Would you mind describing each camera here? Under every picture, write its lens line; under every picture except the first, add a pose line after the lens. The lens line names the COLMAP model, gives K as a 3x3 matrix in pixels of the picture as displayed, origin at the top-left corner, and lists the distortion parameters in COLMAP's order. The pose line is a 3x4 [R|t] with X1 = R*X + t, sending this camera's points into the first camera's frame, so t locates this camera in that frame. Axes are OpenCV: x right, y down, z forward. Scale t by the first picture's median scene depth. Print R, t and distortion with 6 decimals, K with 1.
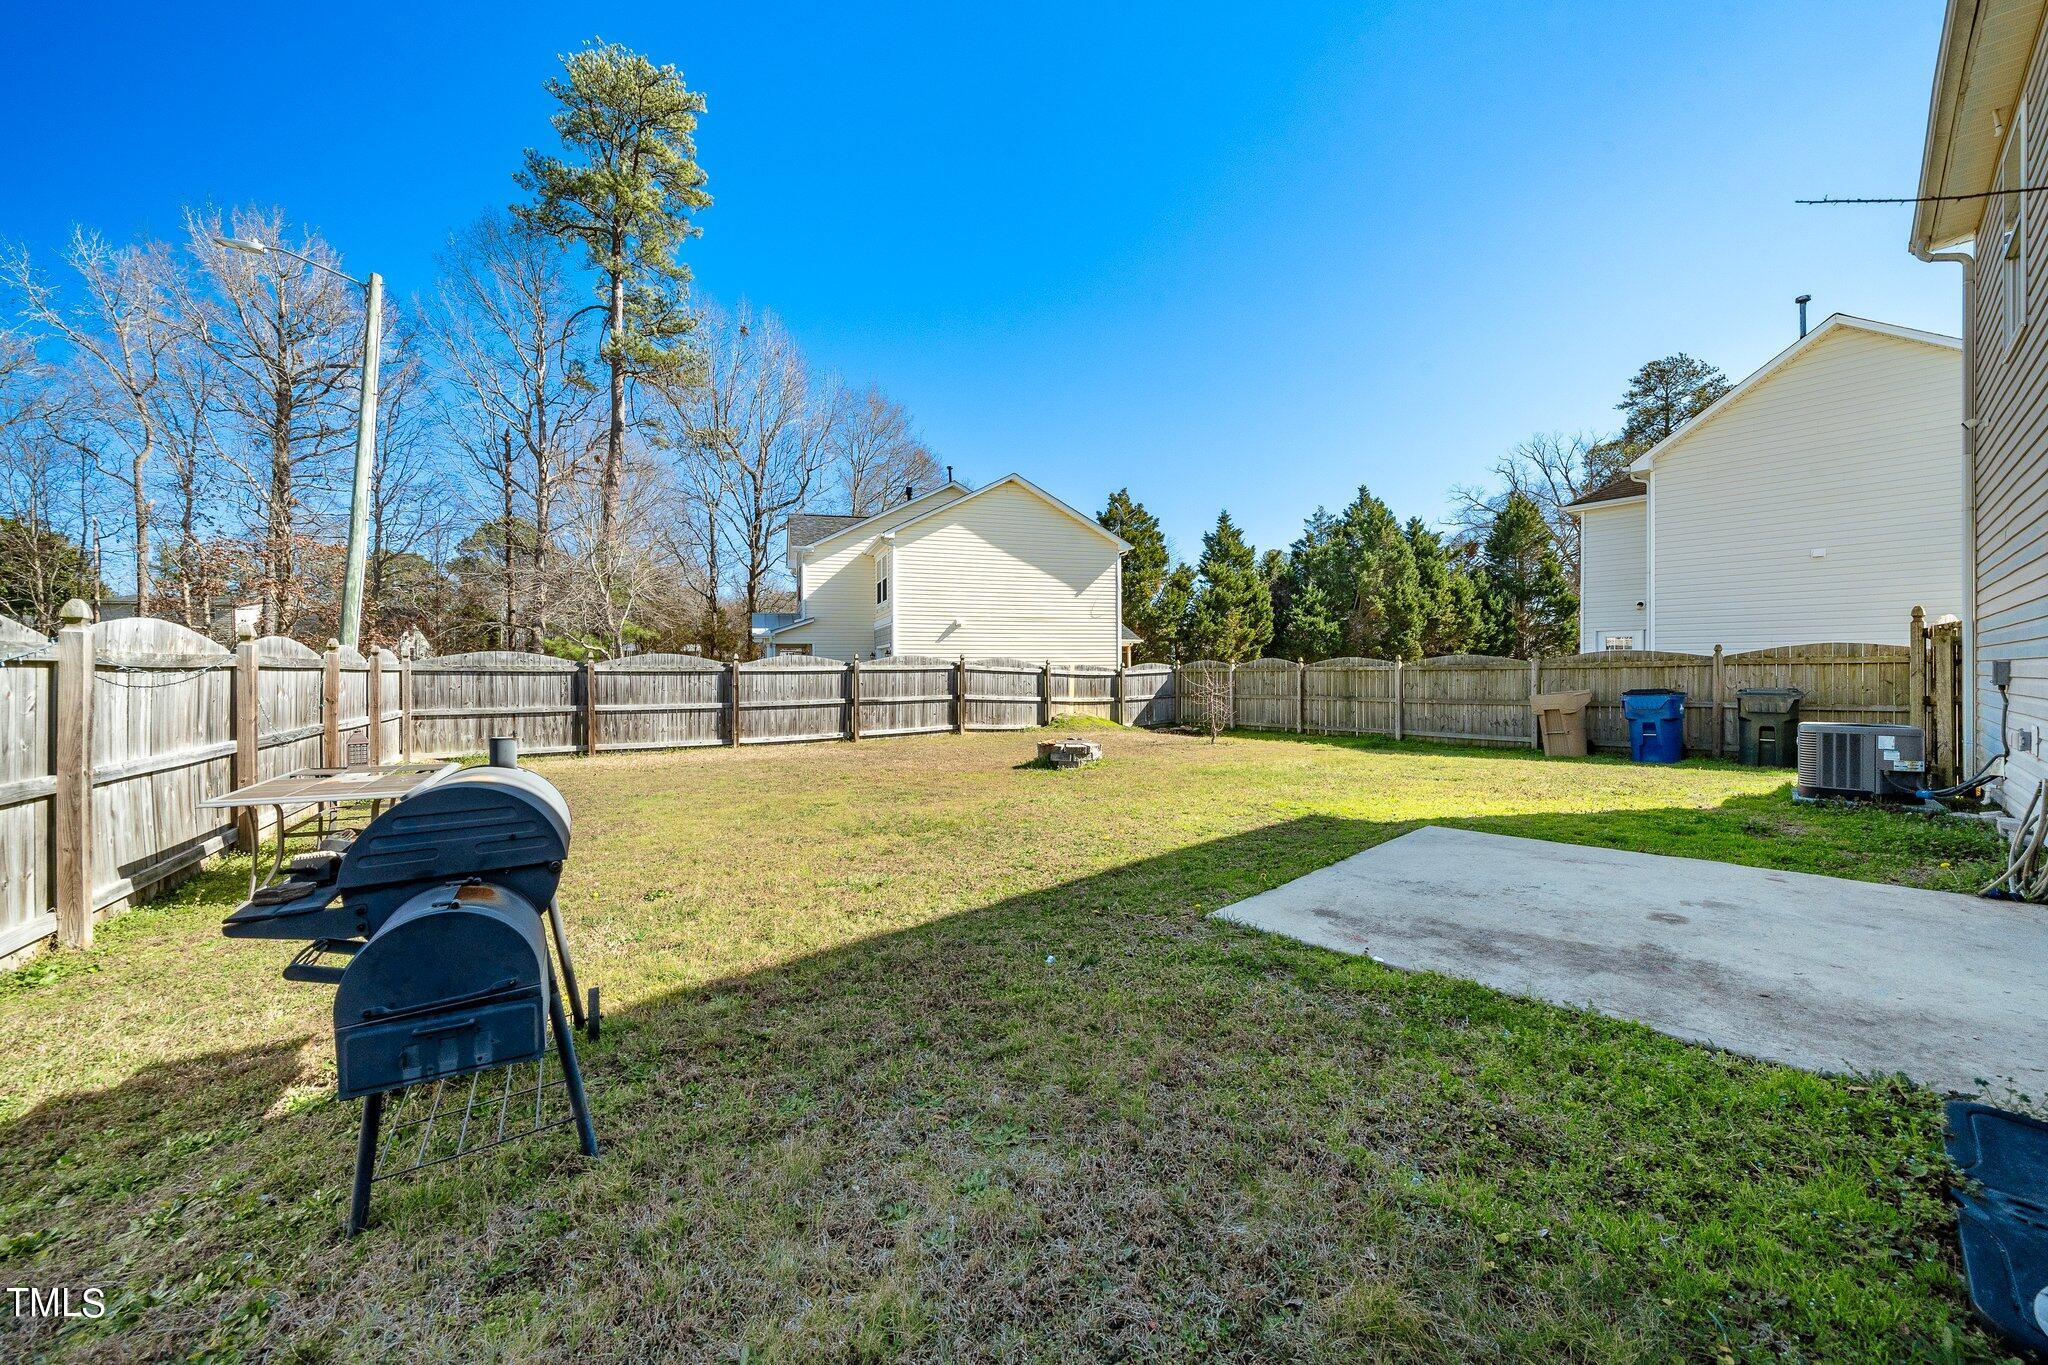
lens RADIAL K [[750.0, 0, 1030.1], [0, 750.0, 672.6], [0, 0, 1]] dist [0.000157, -0.000012]
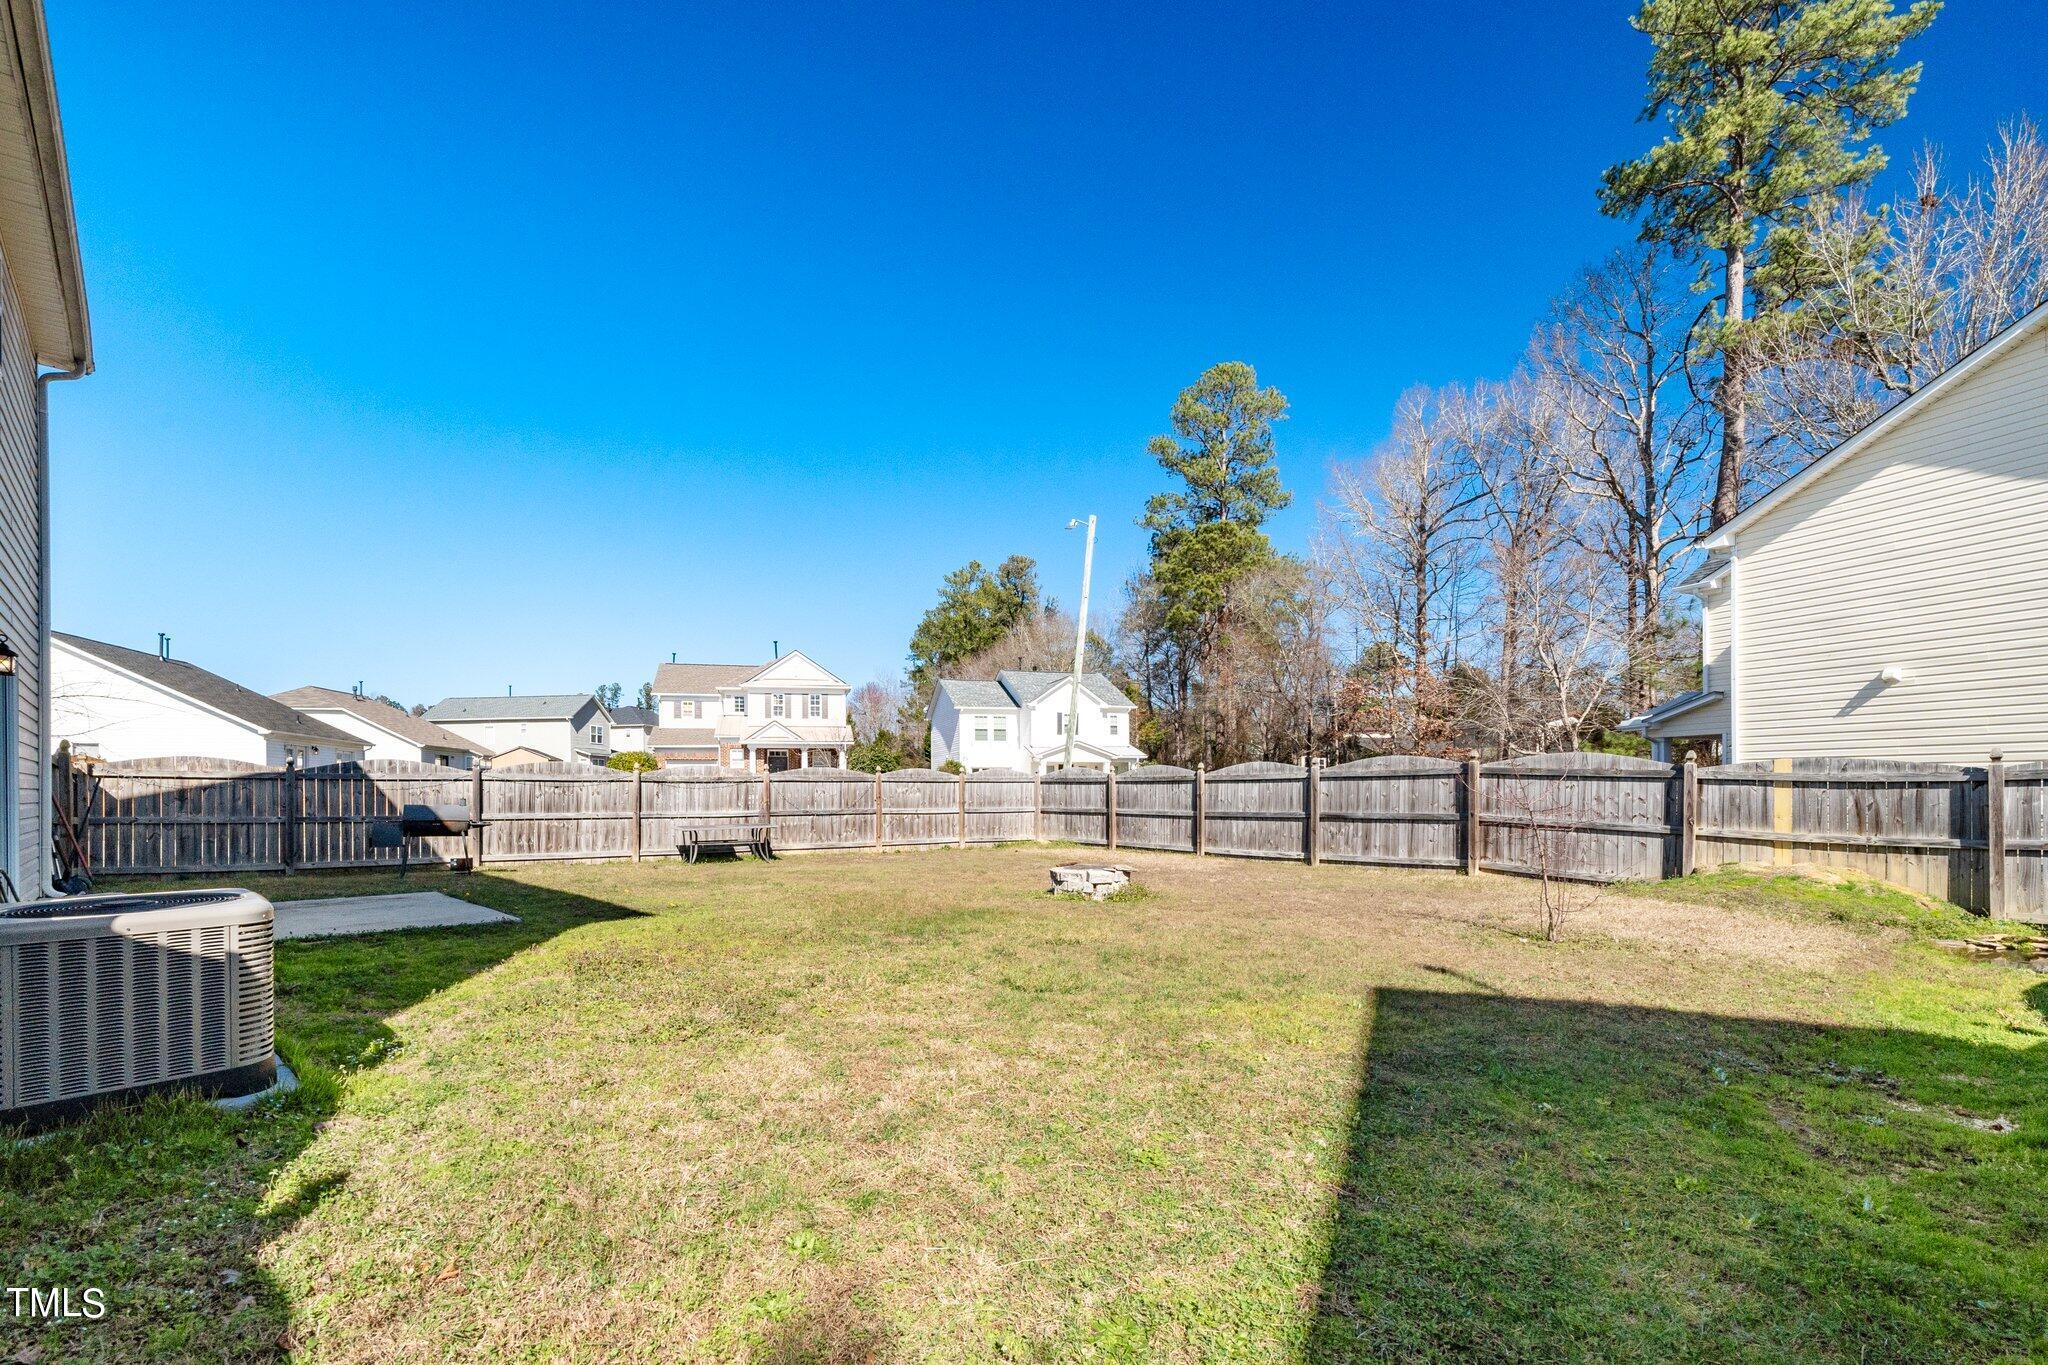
lens RADIAL K [[875.9, 0, 1023.3], [0, 875.9, 787.9], [0, 0, 1]] dist [-0.002018, -0.000204]
pose [[0.044457, 0.001461, -0.999010, 0.694352], [0.004607, 0.999988, 0.001667, 0.005490], [0.999001, -0.004676, 0.044450, 0.631183]]
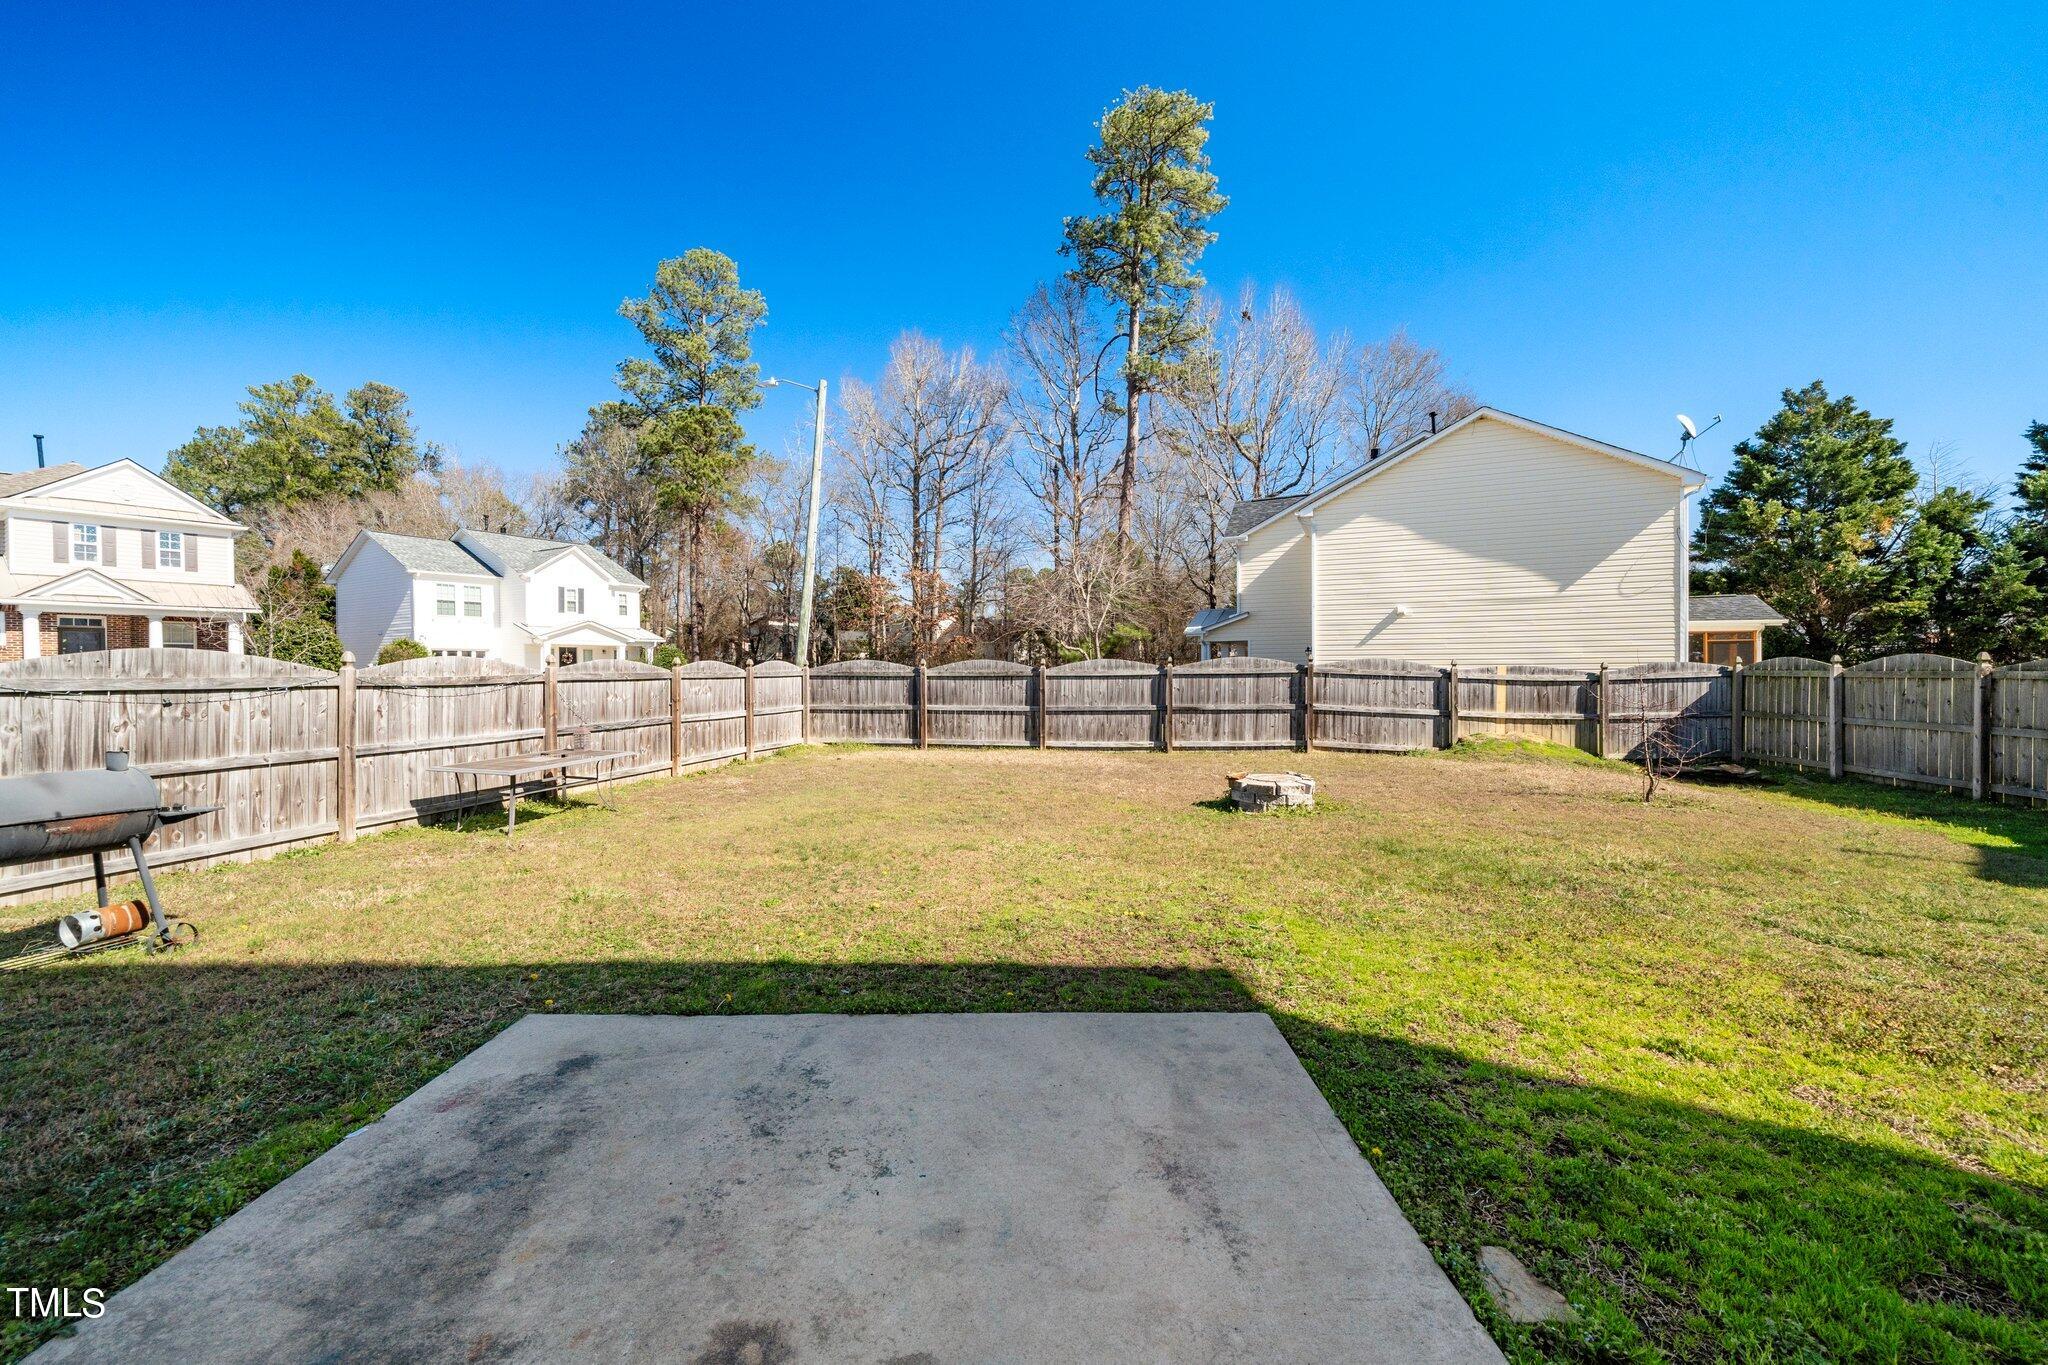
lens RADIAL K [[783.3, 0, 1026.0], [0, 783.3, 672.3], [0, 0, 1]] dist [-0.002569, 0.000070]
pose [[0.725455, 0.005524, -0.688247, 0.294575], [0.001298, 0.999955, 0.009394, -0.014856], [0.688268, -0.007708, 0.725415, 0.182332]]
